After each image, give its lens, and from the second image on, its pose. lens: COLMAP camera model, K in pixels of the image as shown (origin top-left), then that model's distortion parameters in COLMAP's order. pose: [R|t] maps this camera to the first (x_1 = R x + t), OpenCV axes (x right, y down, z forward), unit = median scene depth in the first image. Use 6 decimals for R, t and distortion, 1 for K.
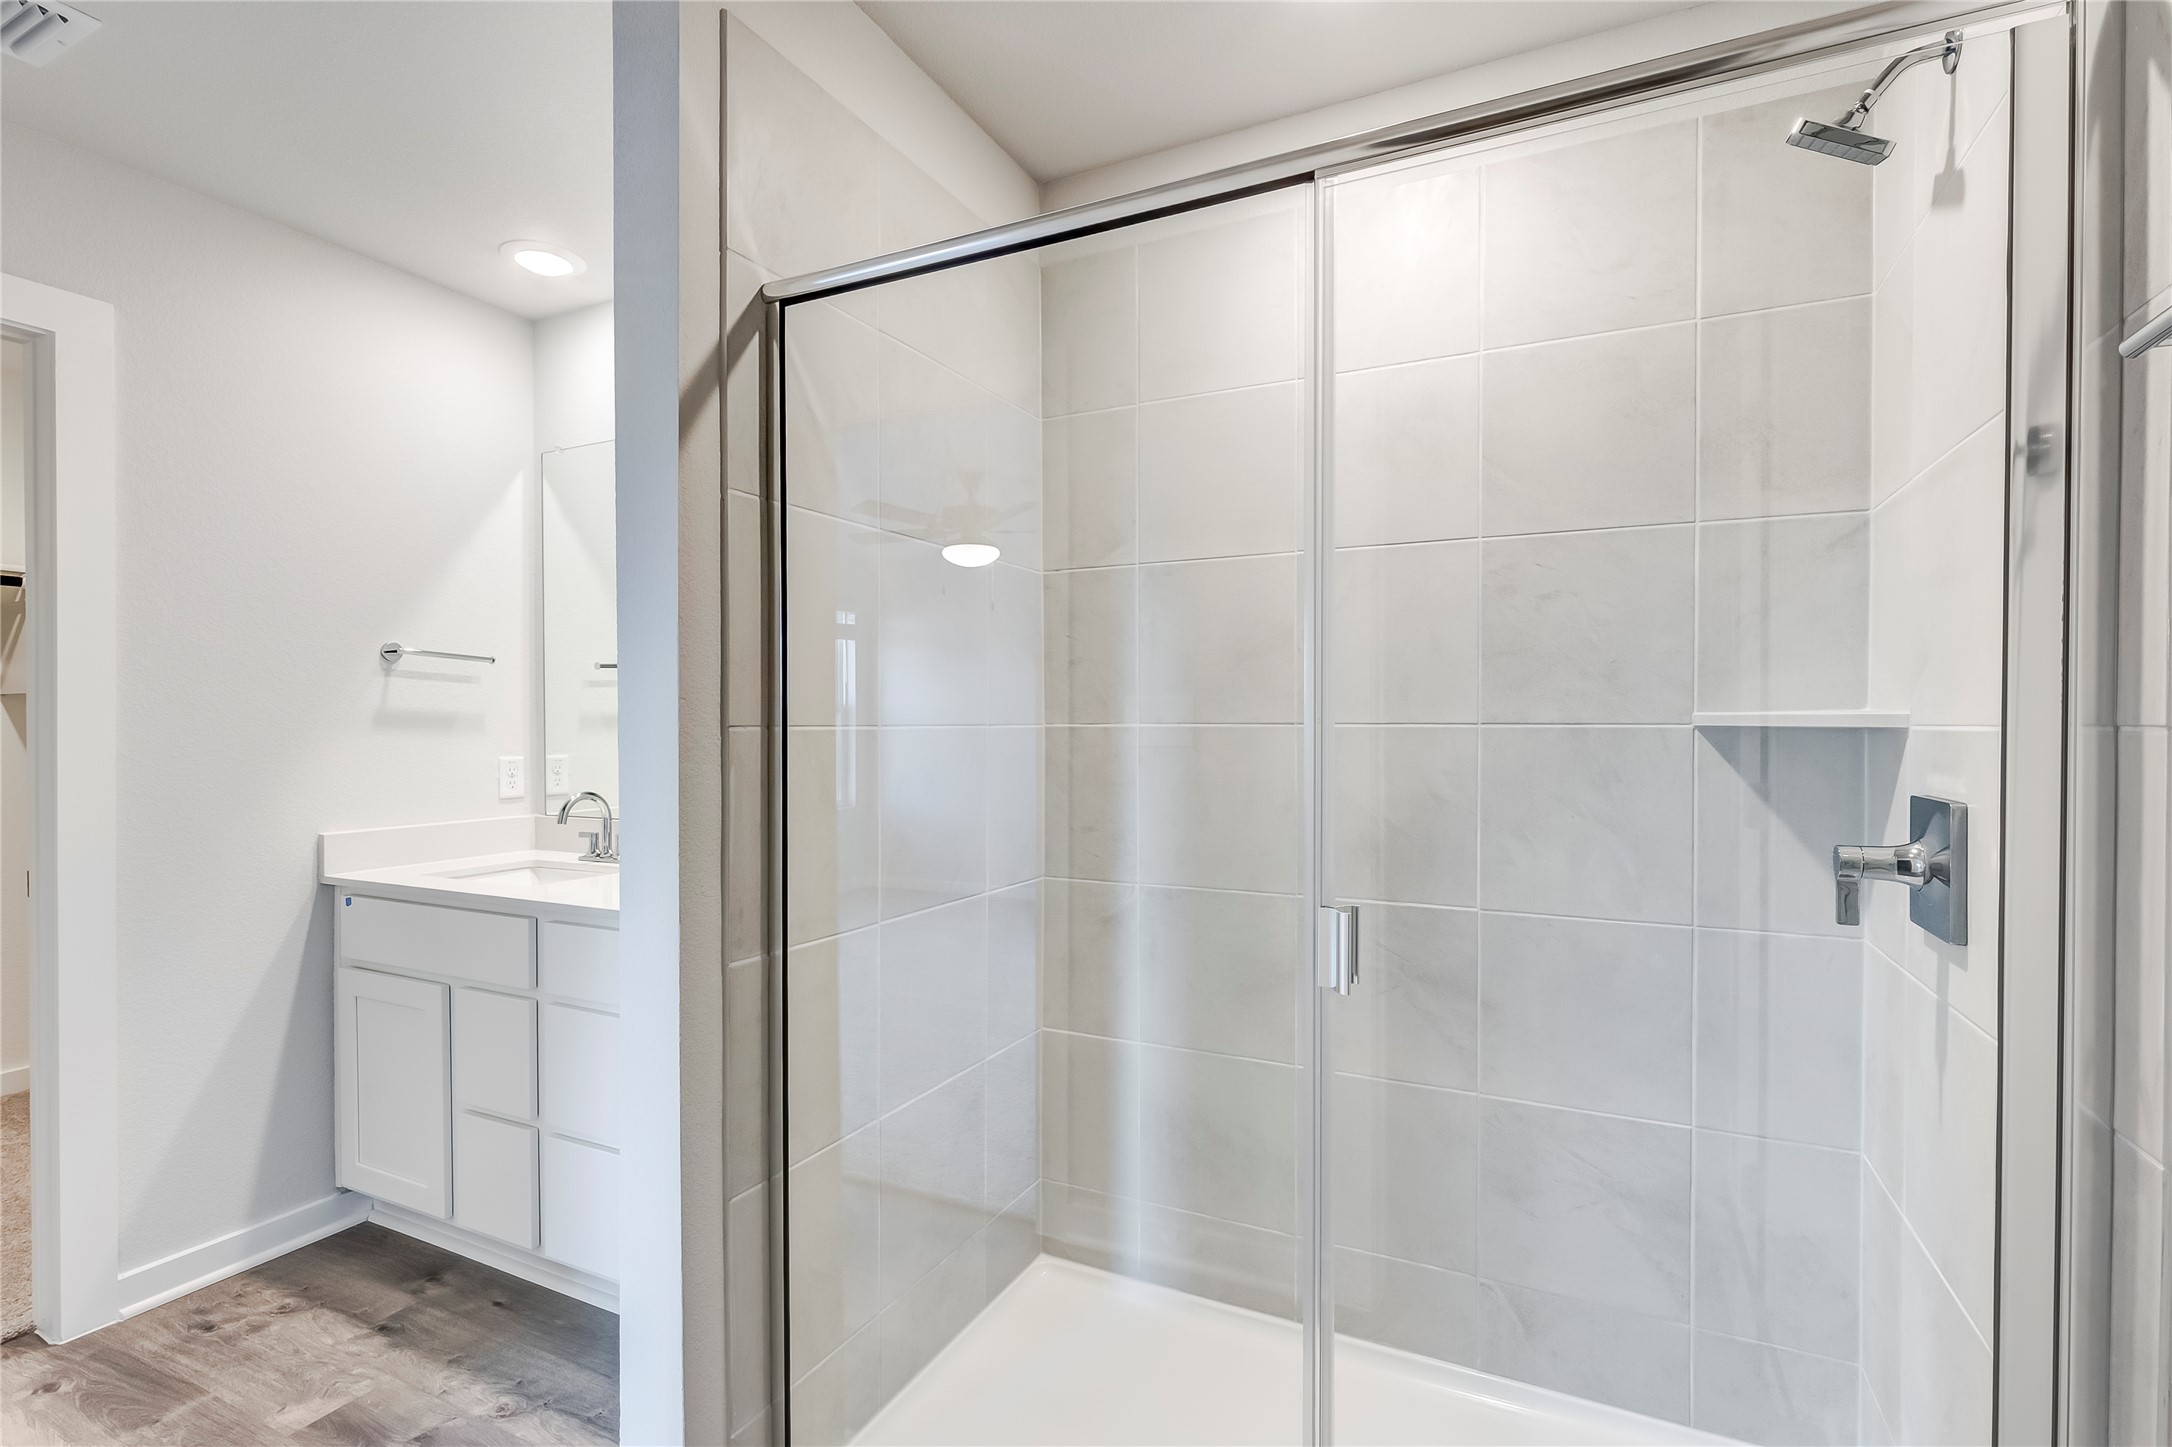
lens RADIAL K [[995.2, 0, 1086.3], [0, 995.2, 728.1], [0, 0, 1]] dist [0.004952, 0.000212]
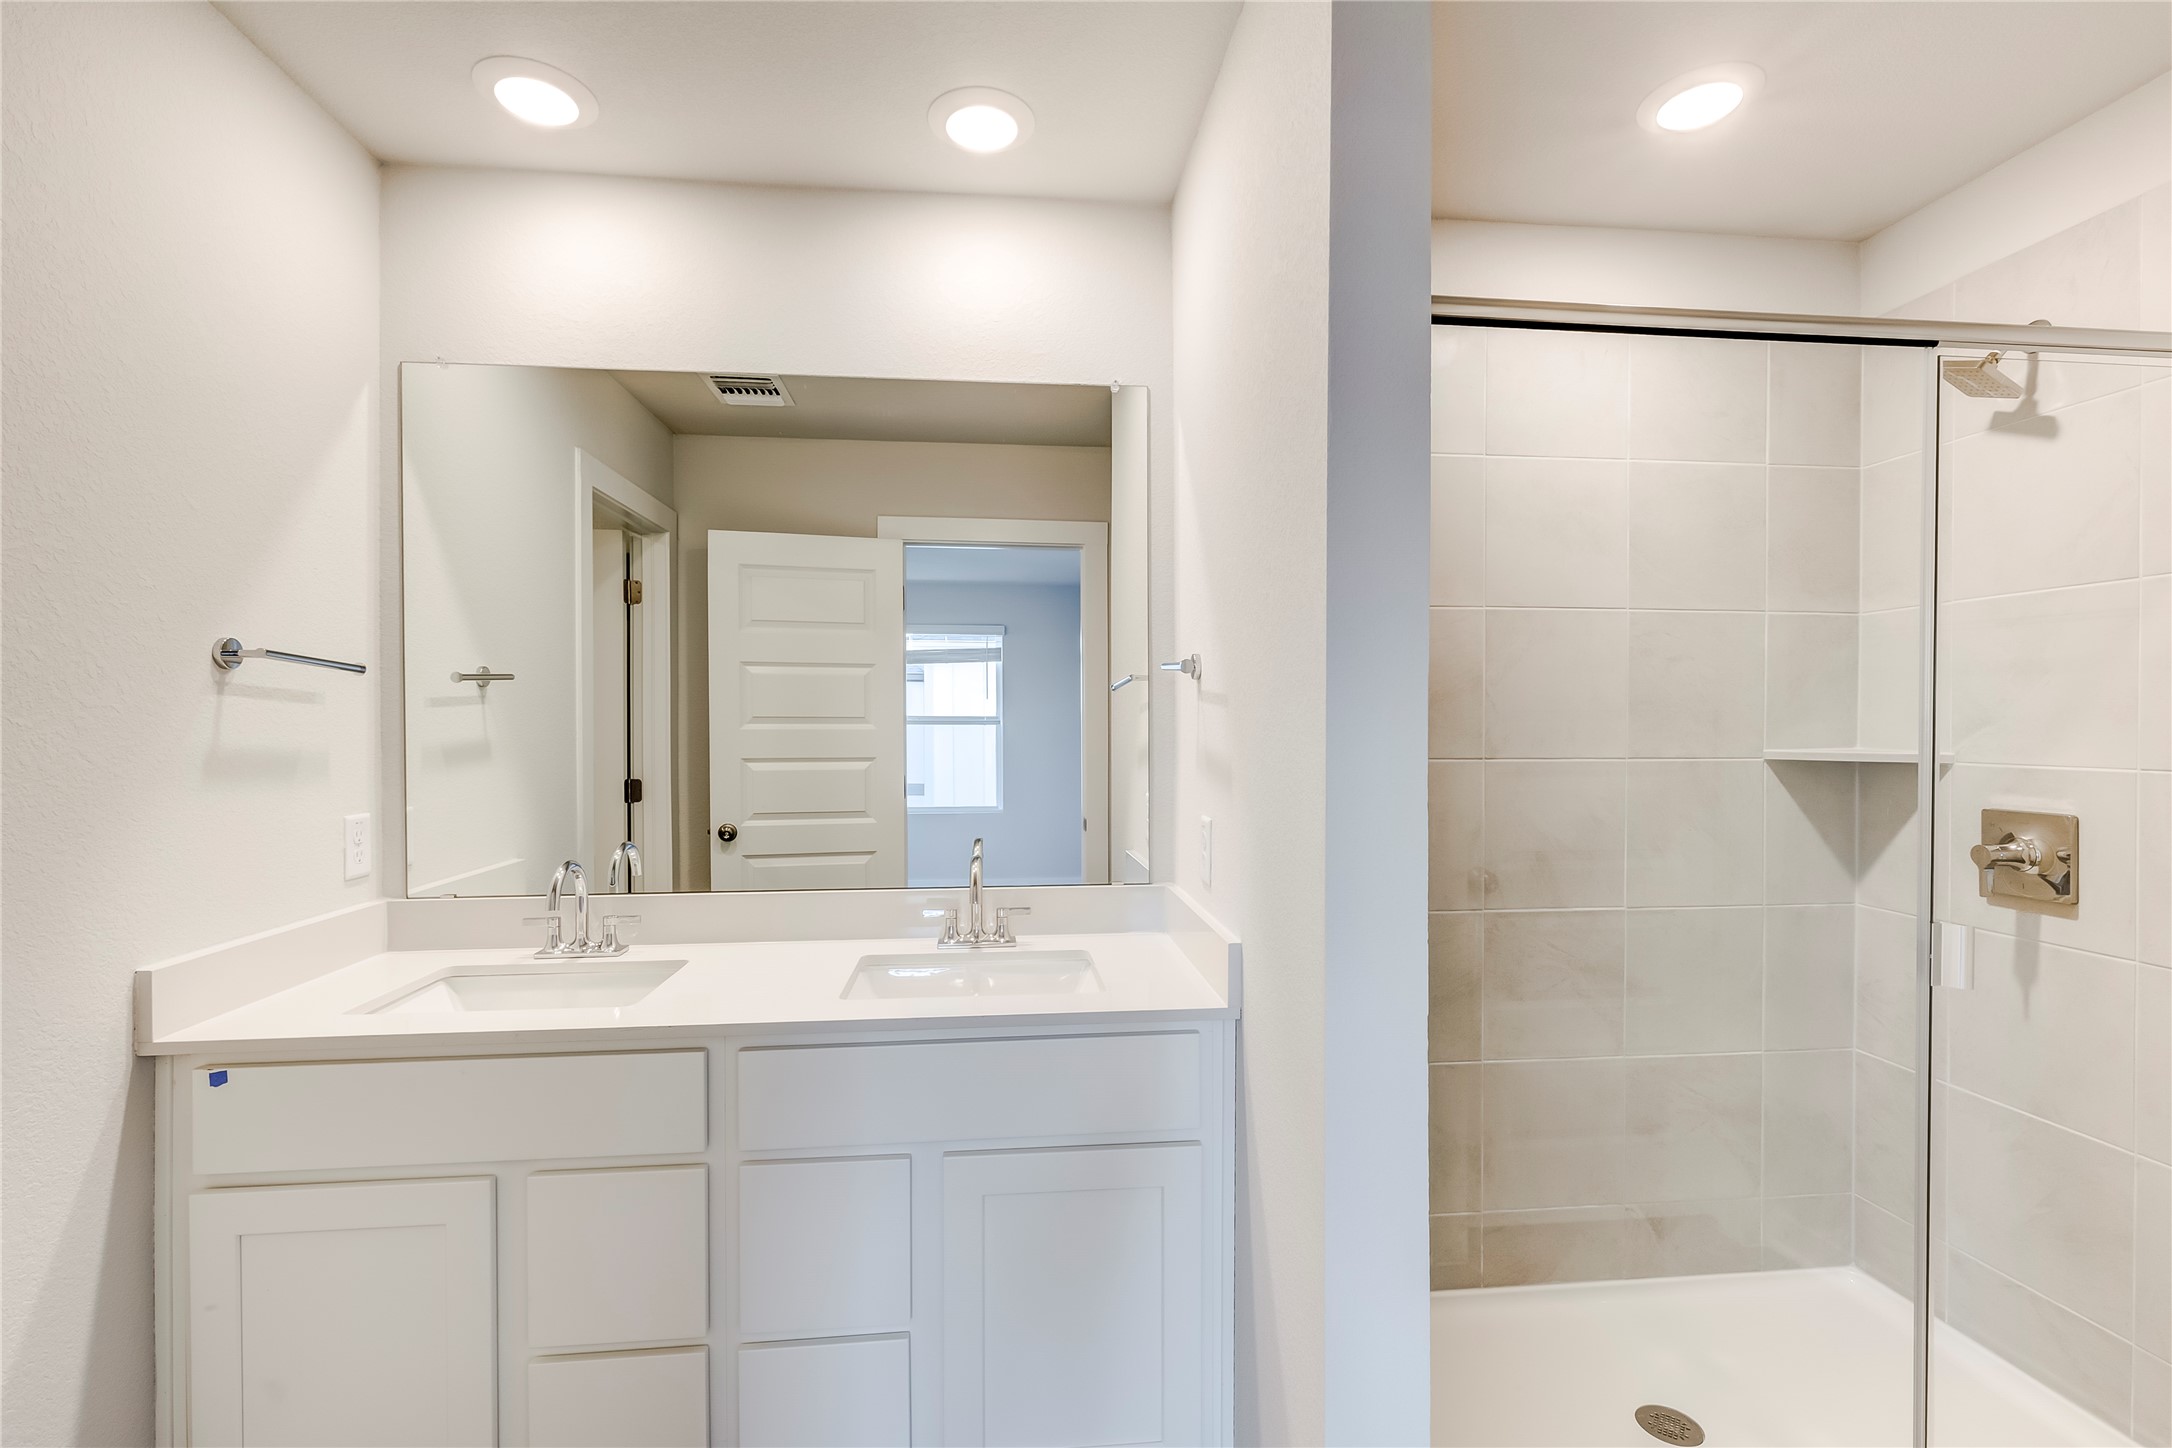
lens RADIAL K [[995.2, 0, 1089.0], [0, 995.2, 728.7], [0, 0, 1]] dist [0.004952, 0.000212]
pose [[0.846451, -0.001142, 0.532465, -0.680021], [0.002597, 0.999995, -0.001984, -0.033075], [-0.532459, 0.003063, 0.846450, 0.248559]]
